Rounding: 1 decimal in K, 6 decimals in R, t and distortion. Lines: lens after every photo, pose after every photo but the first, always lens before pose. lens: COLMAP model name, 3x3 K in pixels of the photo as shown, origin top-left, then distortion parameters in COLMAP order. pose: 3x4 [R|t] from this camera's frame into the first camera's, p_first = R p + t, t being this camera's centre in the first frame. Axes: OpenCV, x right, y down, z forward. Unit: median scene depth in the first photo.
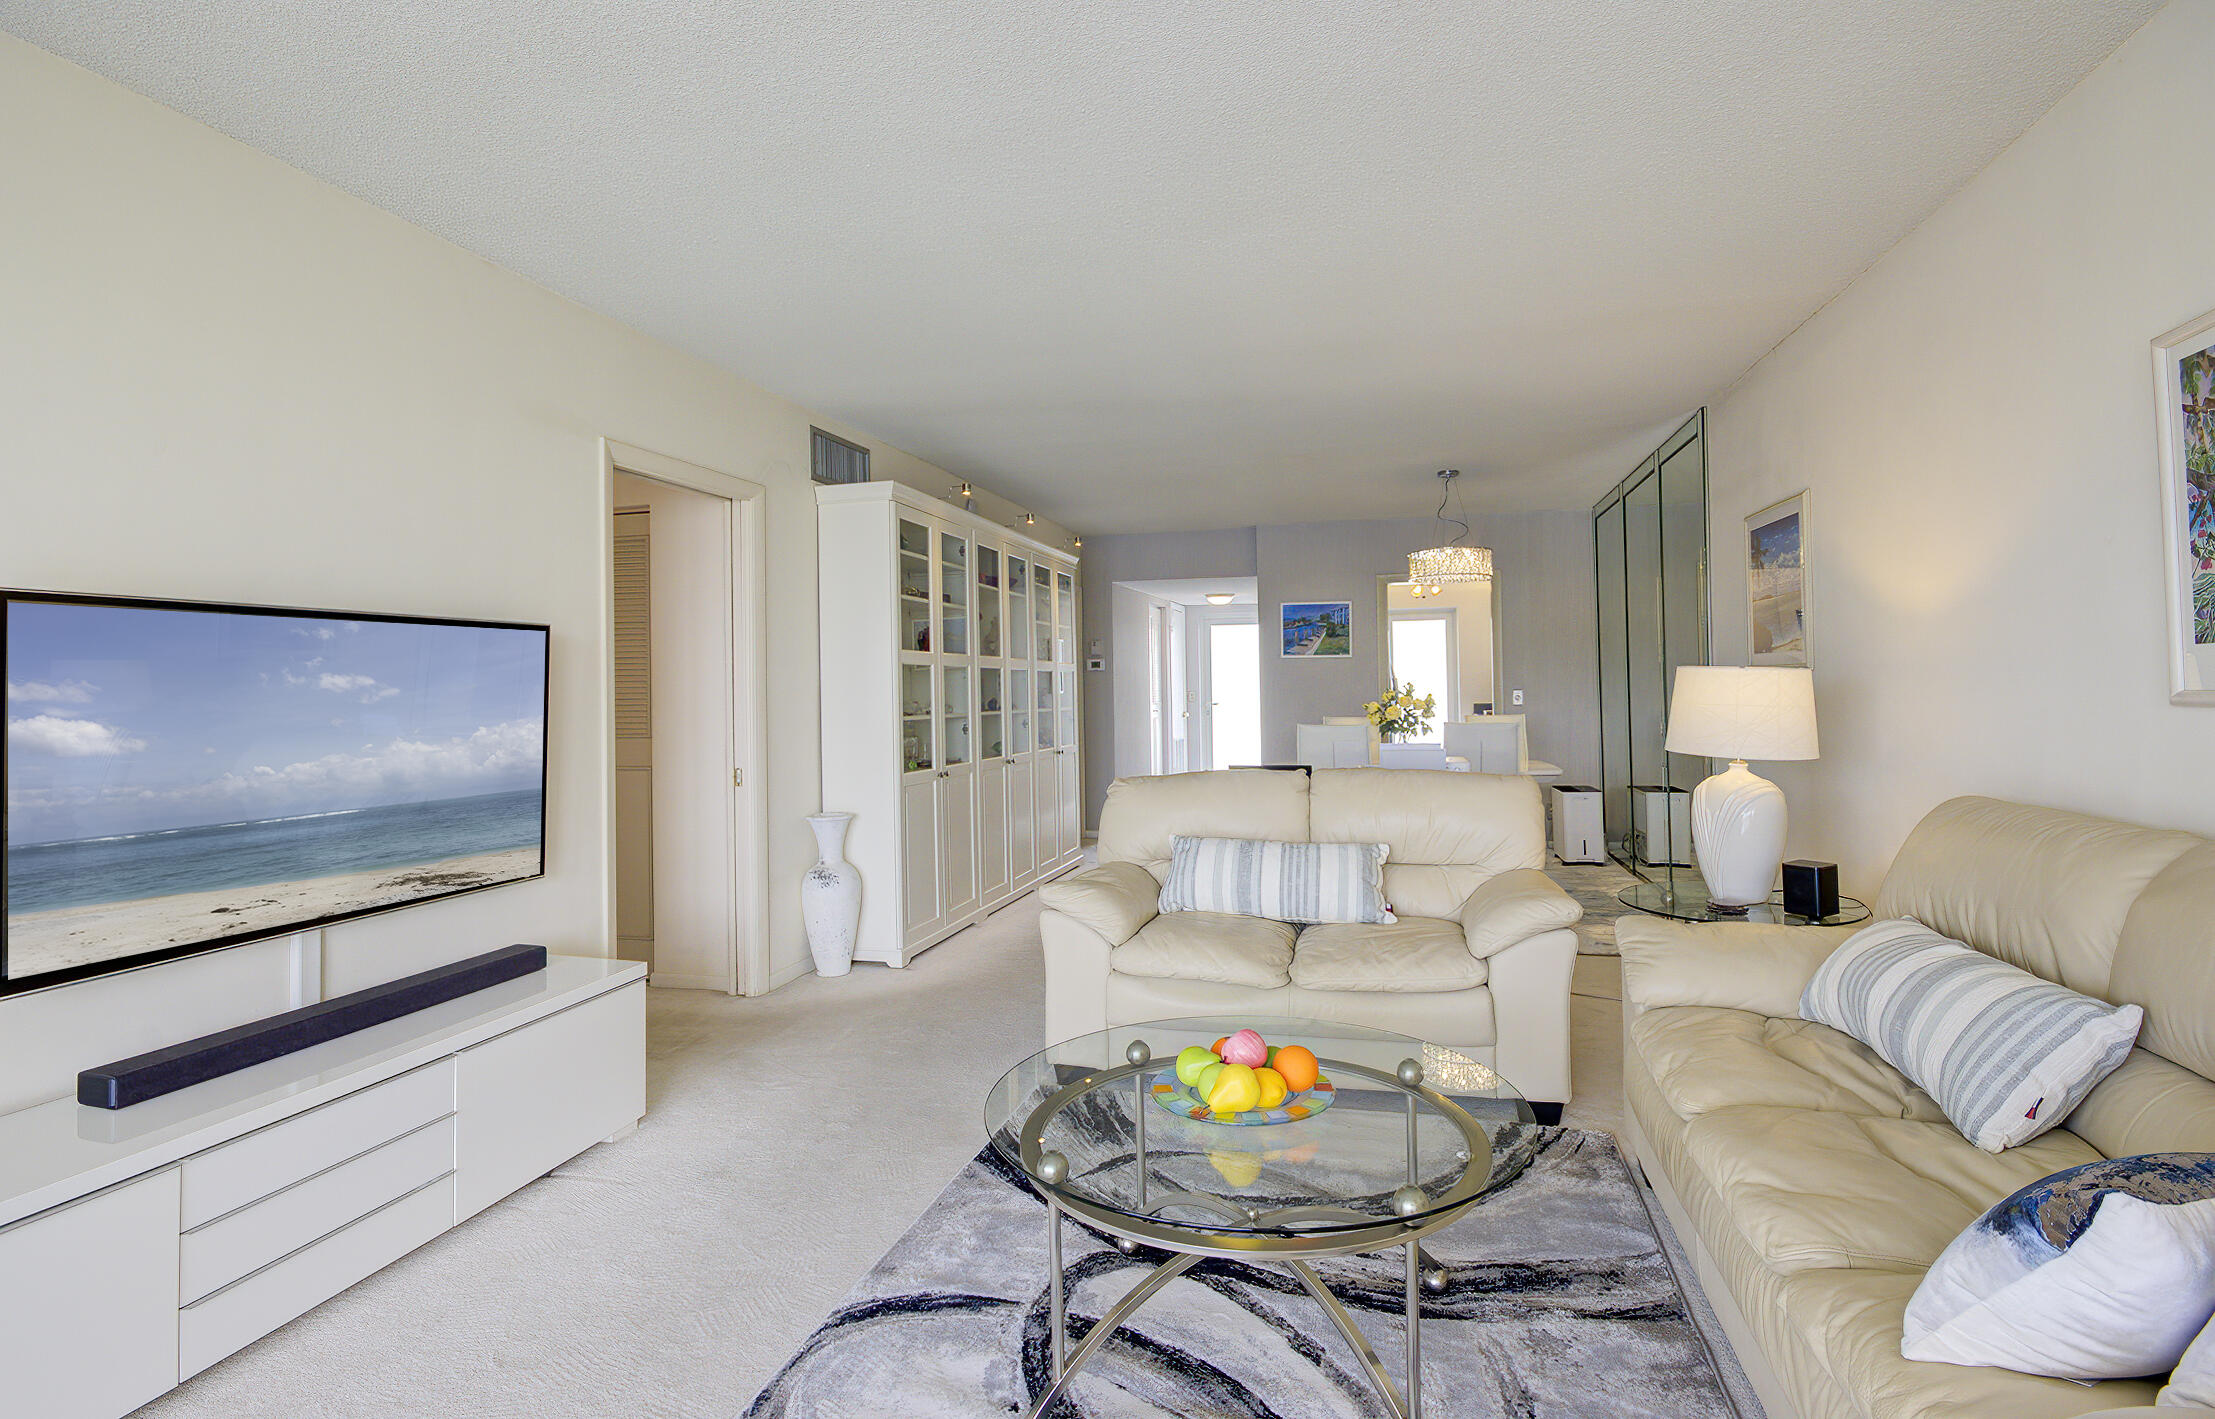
lens RADIAL K [[1030.1, 0, 1107.5], [0, 1030.1, 709.5], [0, 0, 1]] dist [-0.011645, 0.000089]
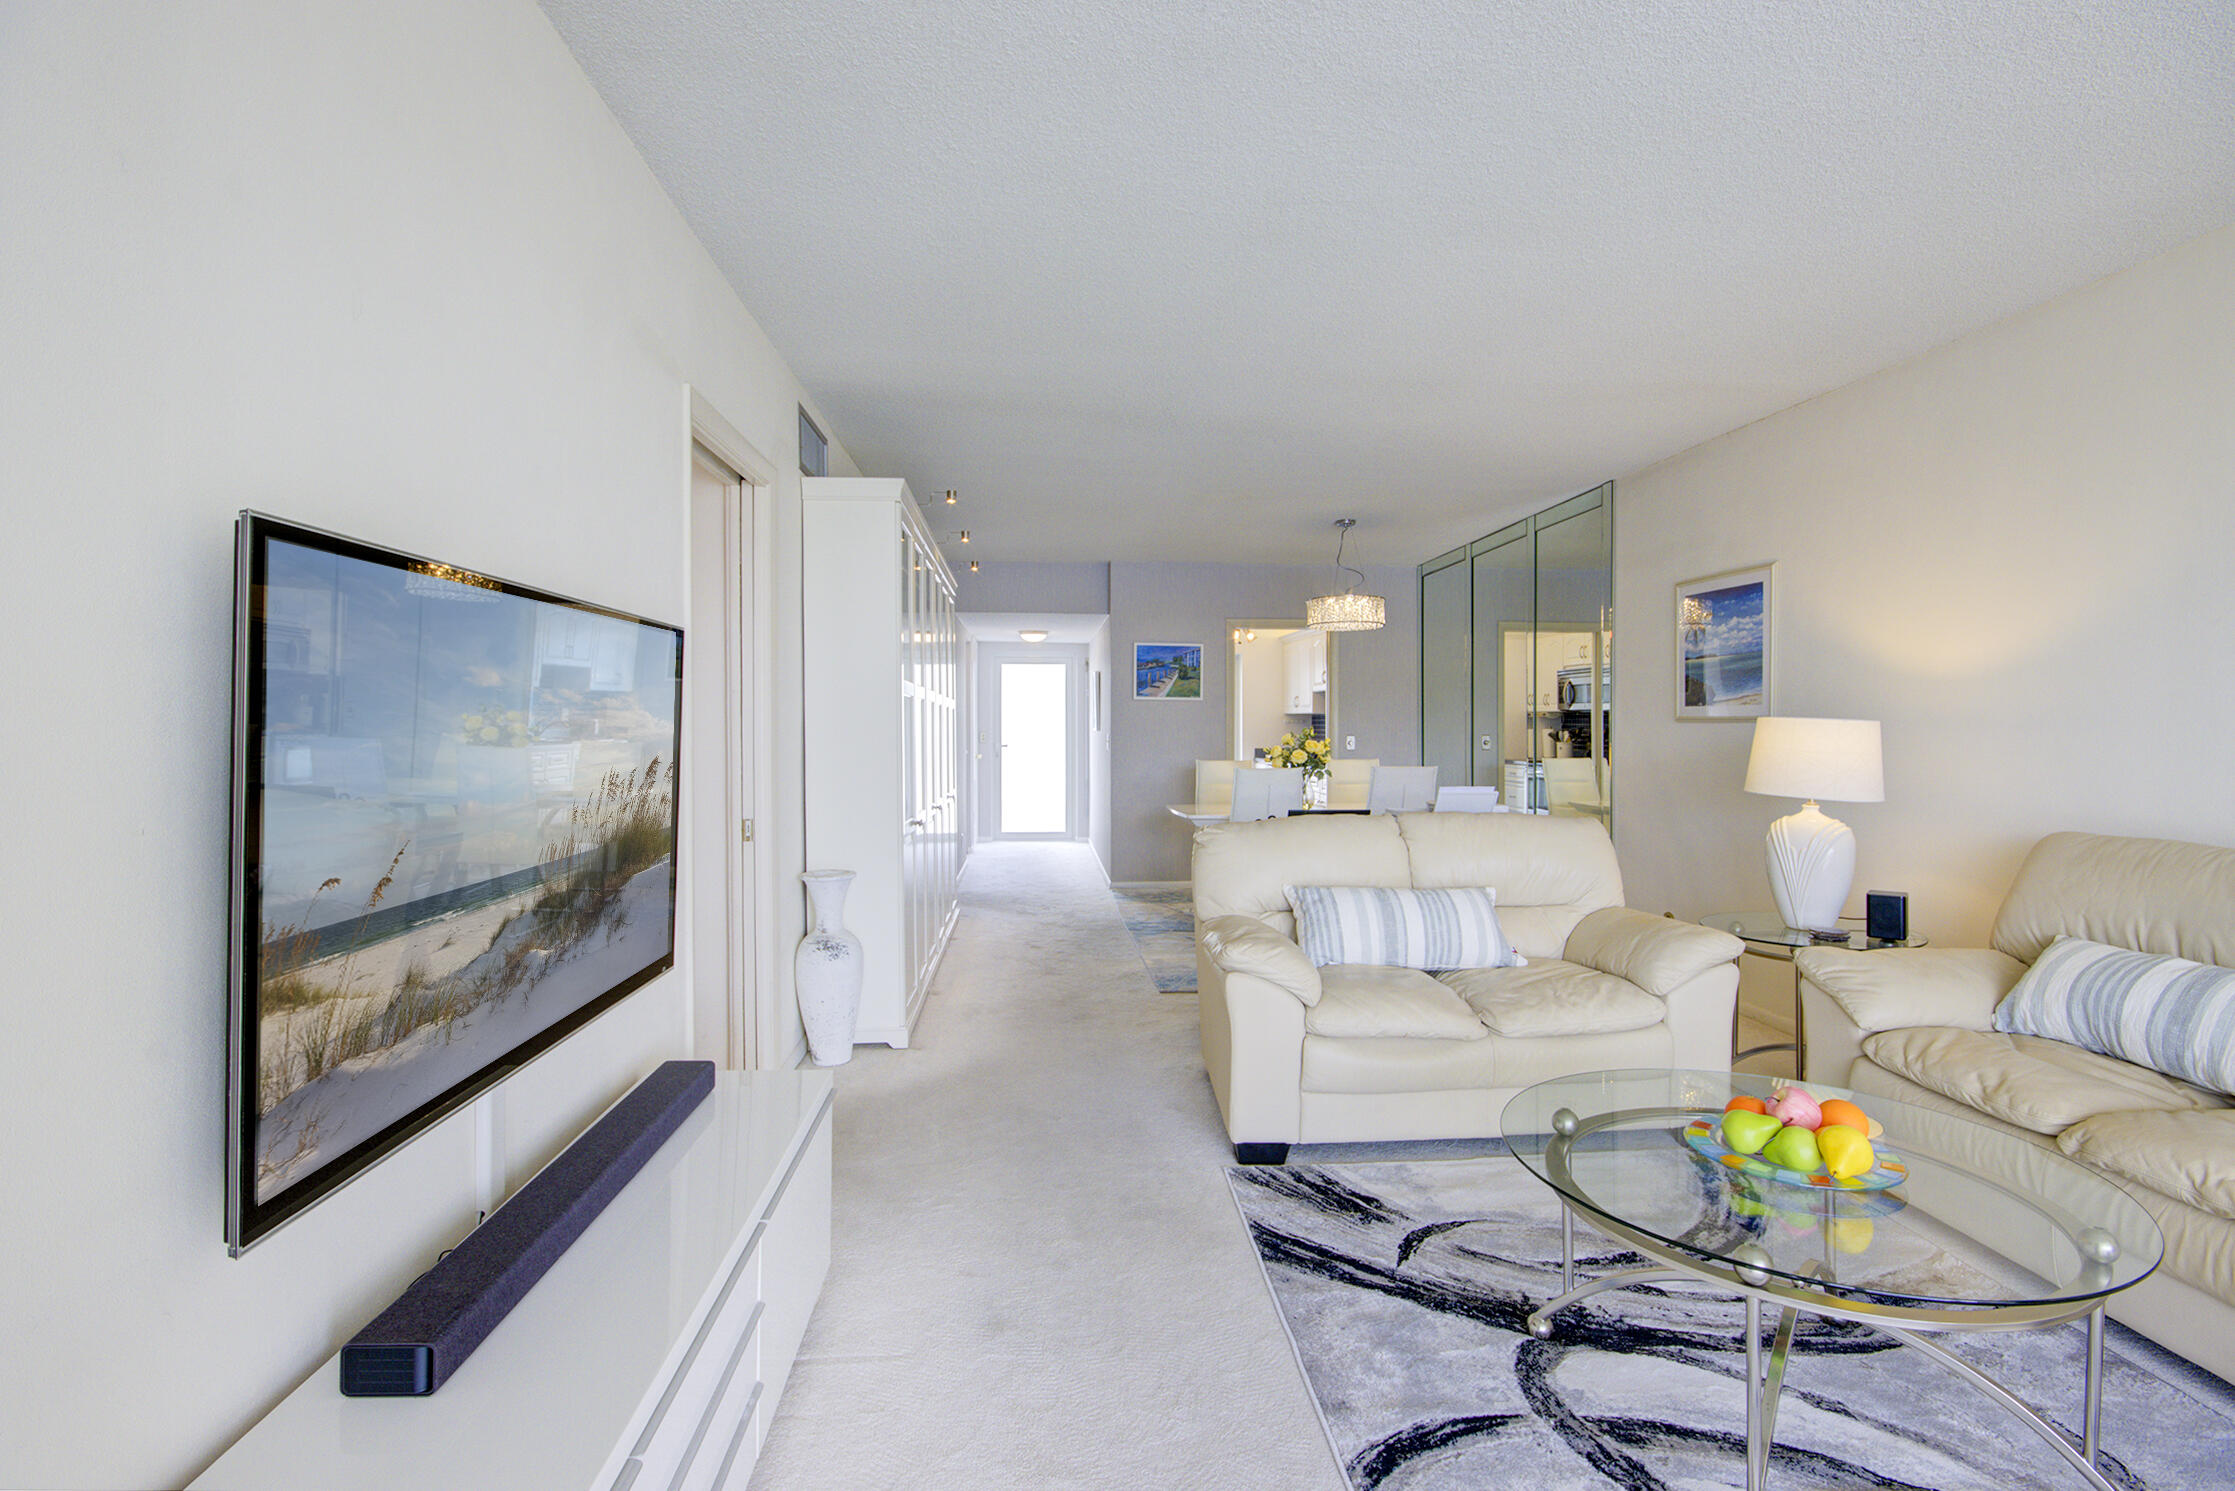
lens RADIAL K [[1065.9, 0, 1114.4], [0, 1065.9, 747.2], [0, 0, 1]] dist [0.004087, -0.007265]
pose [[0.946510, 0.012289, 0.322441, -0.441027], [-0.010525, 0.999919, -0.007214, 0.006507], [-0.322503, 0.003435, 0.946562, 0.145144]]
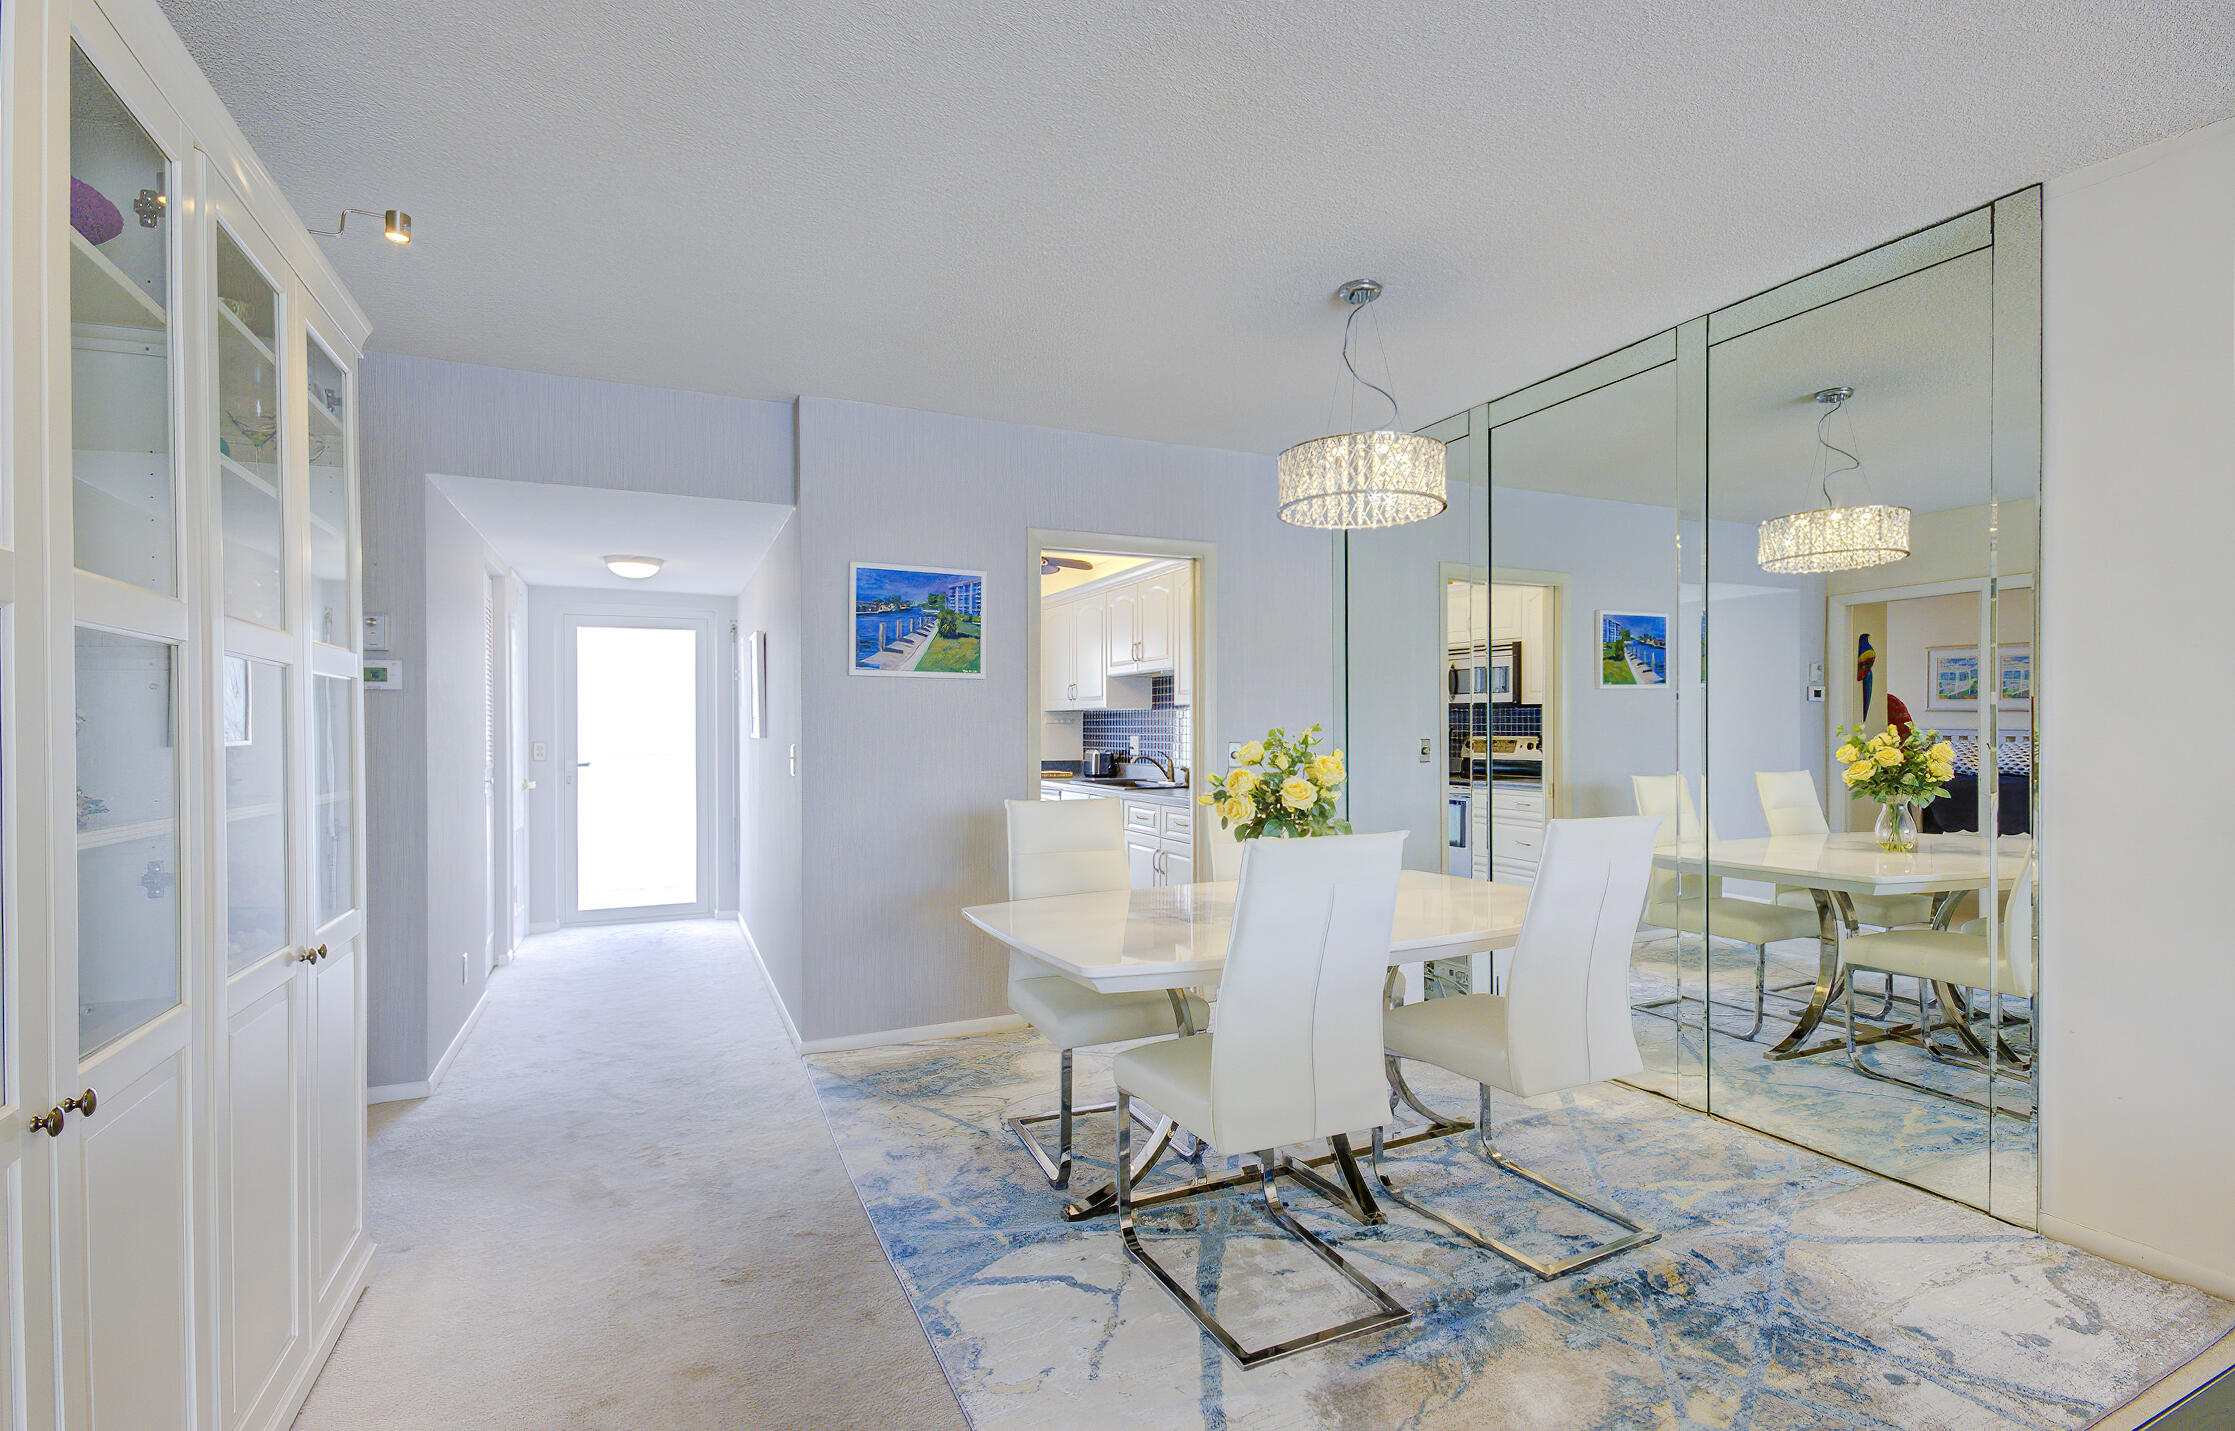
lens RADIAL K [[1040.9, 0, 1188.9], [0, 1040.9, 743.5], [0, 0, 1]] dist [-0.013516, -0.000034]
pose [[0.741498, 0.005964, 0.670929, -0.112919], [0.007276, 0.999830, -0.016928, -0.018813], [-0.670916, 0.017434, 0.741328, 1.354510]]
